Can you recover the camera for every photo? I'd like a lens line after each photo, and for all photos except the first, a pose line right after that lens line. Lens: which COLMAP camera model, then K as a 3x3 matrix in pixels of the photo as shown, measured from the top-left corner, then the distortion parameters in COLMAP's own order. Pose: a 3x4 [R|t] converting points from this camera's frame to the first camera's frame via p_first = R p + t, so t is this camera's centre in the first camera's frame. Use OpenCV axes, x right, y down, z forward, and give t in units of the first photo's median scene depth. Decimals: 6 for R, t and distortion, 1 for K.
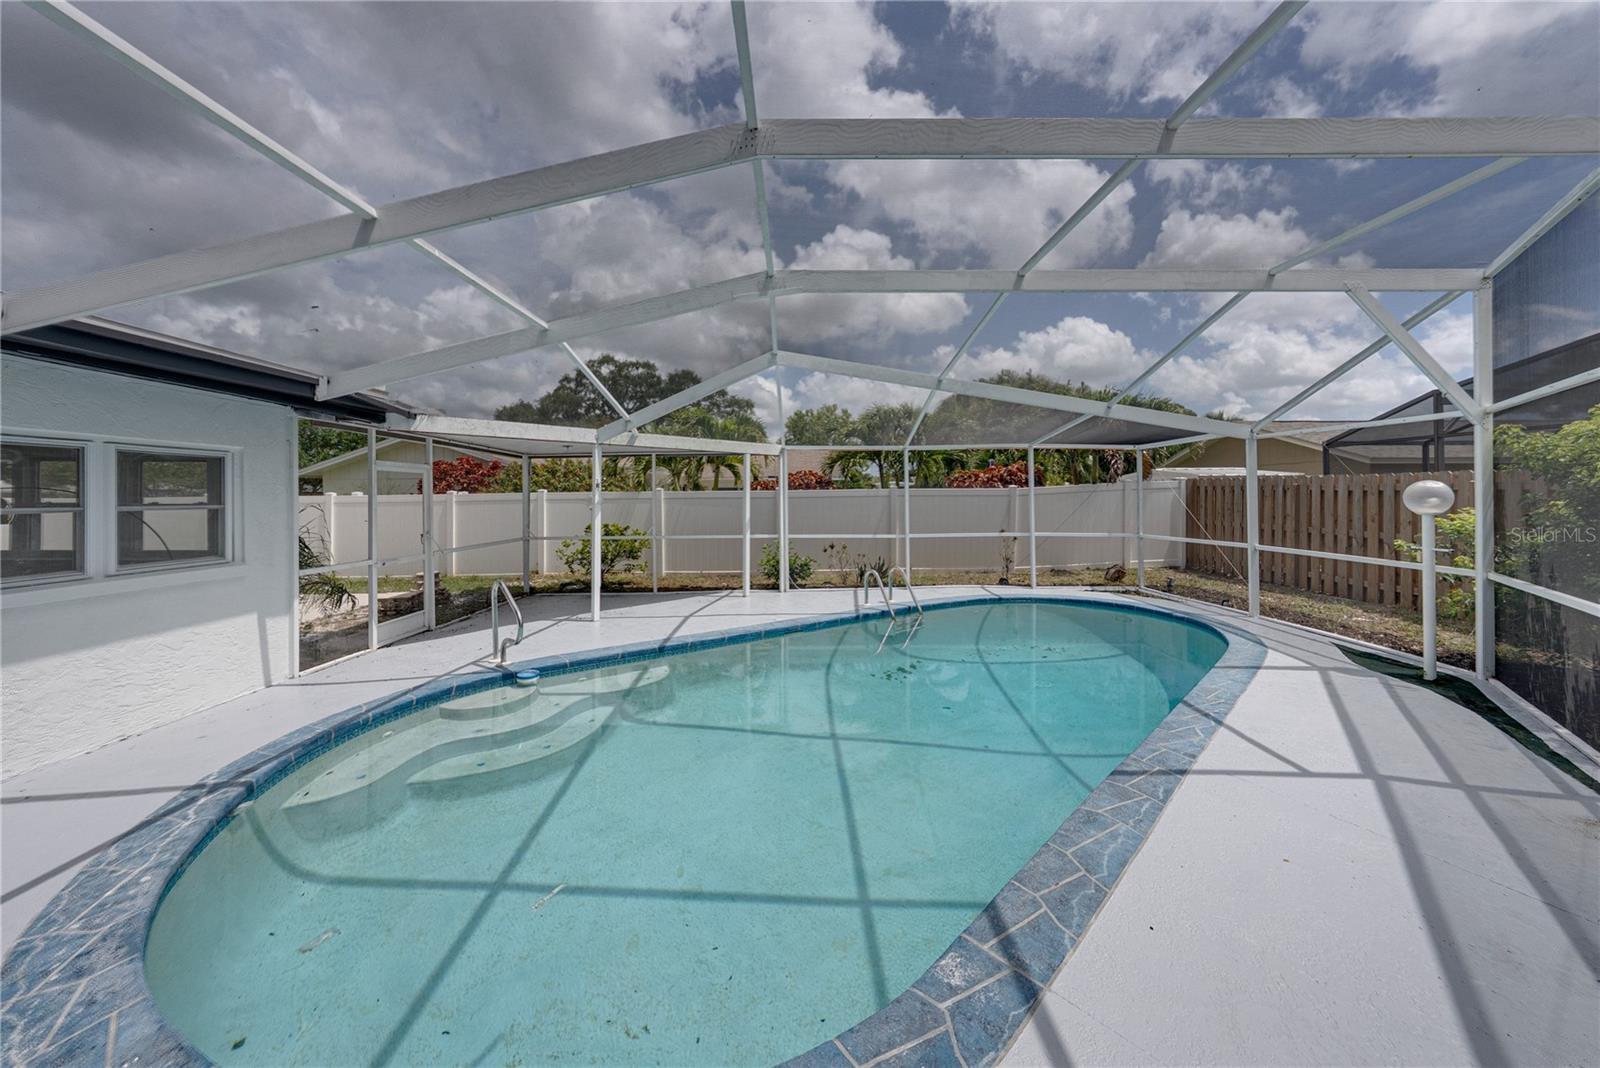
lens RADIAL K [[564.1, 0, 810.8], [0, 564.1, 504.4], [0, 0, 1]] dist [-0.002746, 0.000541]
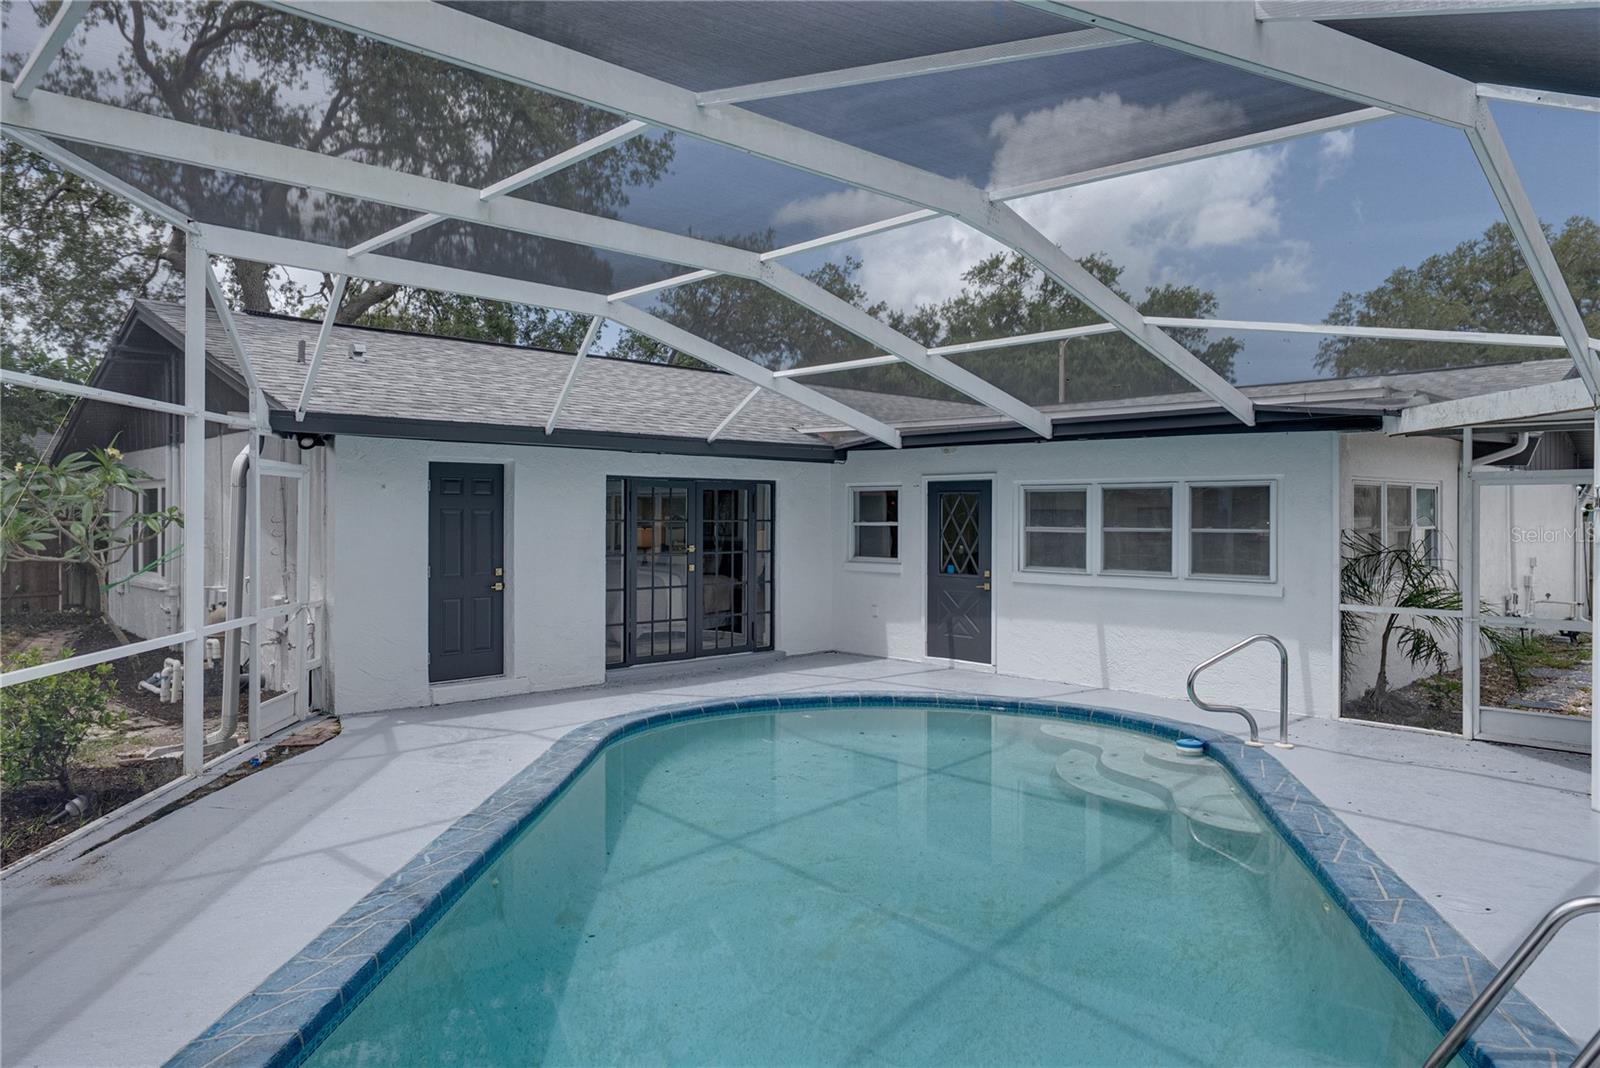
lens RADIAL K [[1064.0, 0, 807.0], [0, 1064.0, 515.1], [0, 0, 1]] dist [0.006408, 0.002079]
pose [[-0.721344, 0.002158, -0.692573, 0.815965], [-0.009411, 0.999872, 0.012917, -0.035768], [0.692513, 0.015835, -0.721232, 1.477350]]
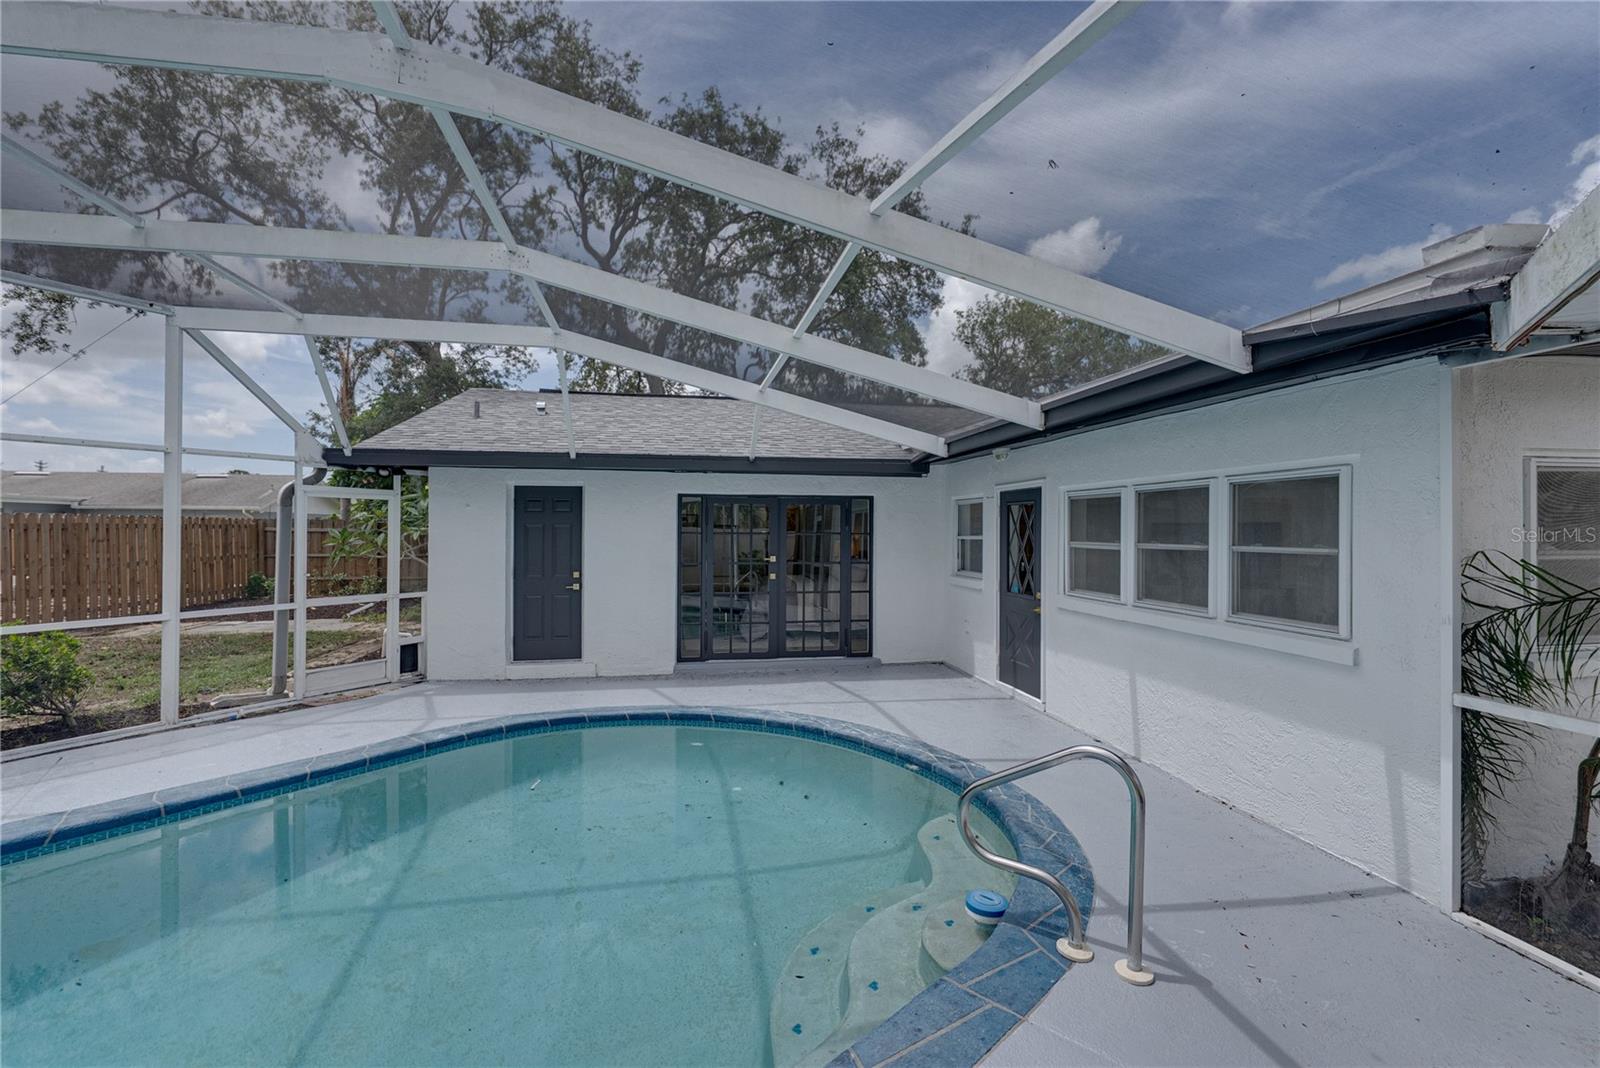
lens RADIAL K [[710.2, 0, 800.3], [0, 710.2, 530.4], [0, 0, 1]] dist [0.002484, -0.000469]
pose [[-0.986173, 0.001459, -0.165710, -0.238783], [-0.000962, 0.999894, 0.014532, -0.025107], [0.165714, 0.014490, -0.986067, 1.345338]]
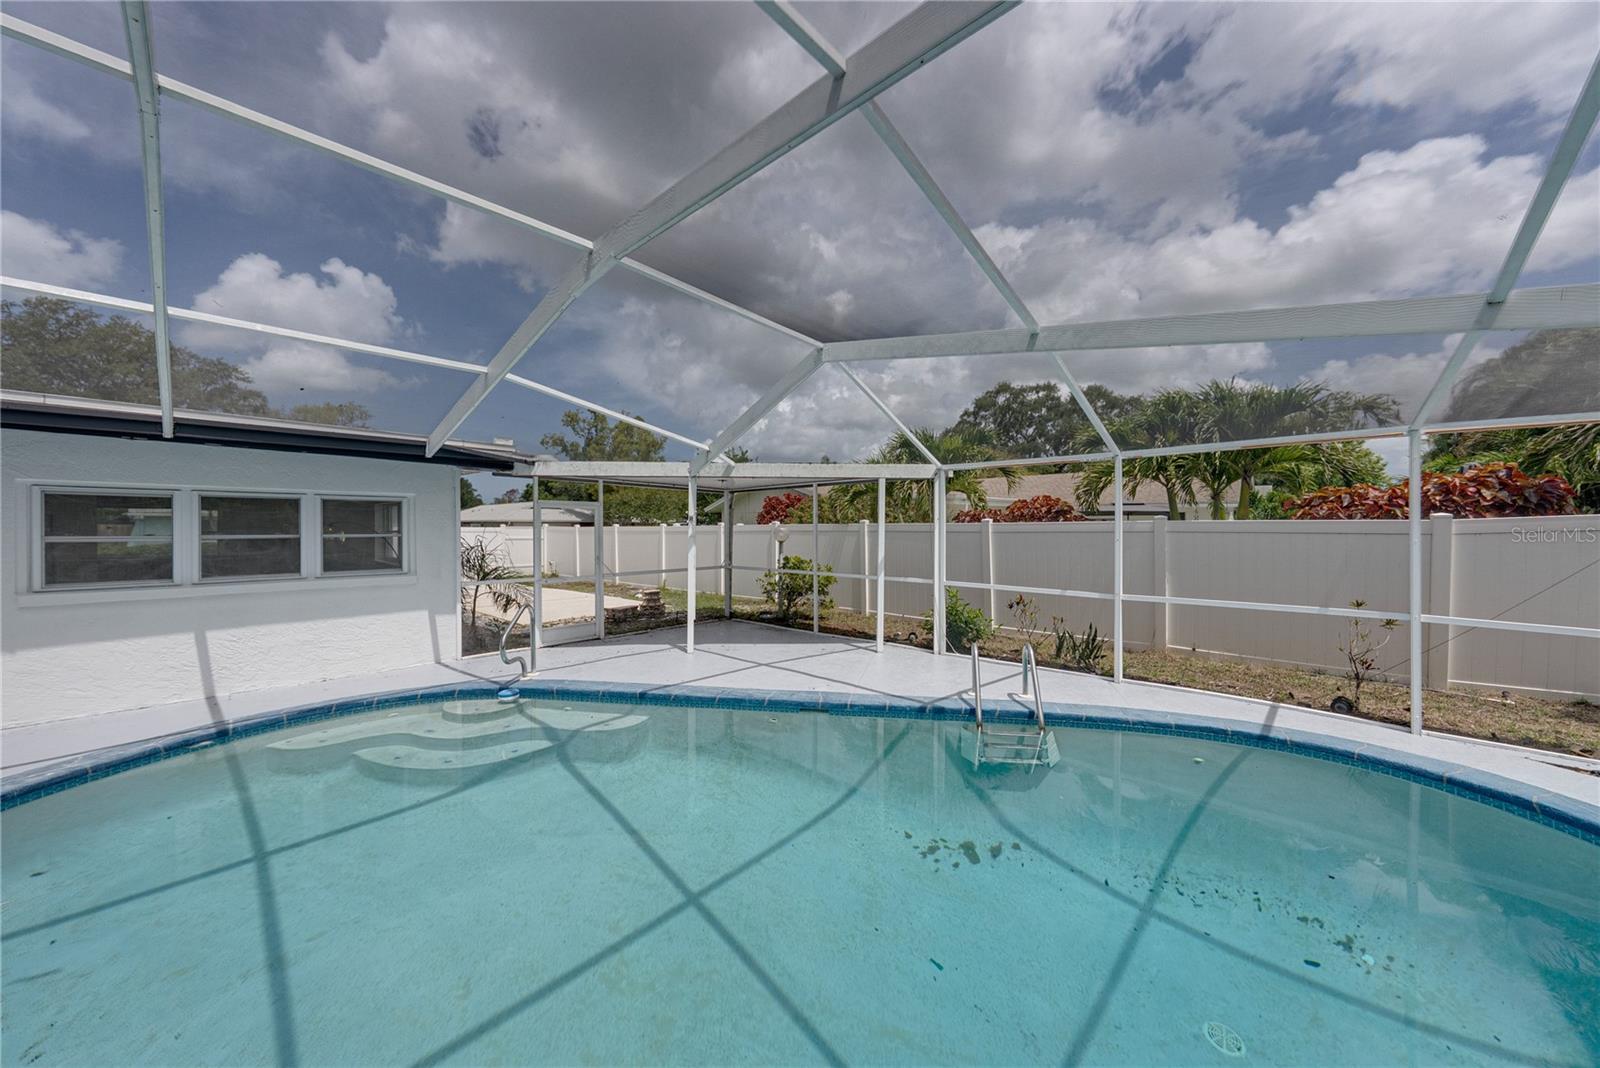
lens RADIAL K [[554.3, 0, 804.1], [0, 554.3, 528.2], [0, 0, 1]] dist [-0.004486, 0.000268]
pose [[0.730728, 0.007760, -0.682625, 0.566502], [-0.015824, 0.999859, -0.005573, -0.018620], [0.682485, 0.014875, 0.730748, 0.522228]]
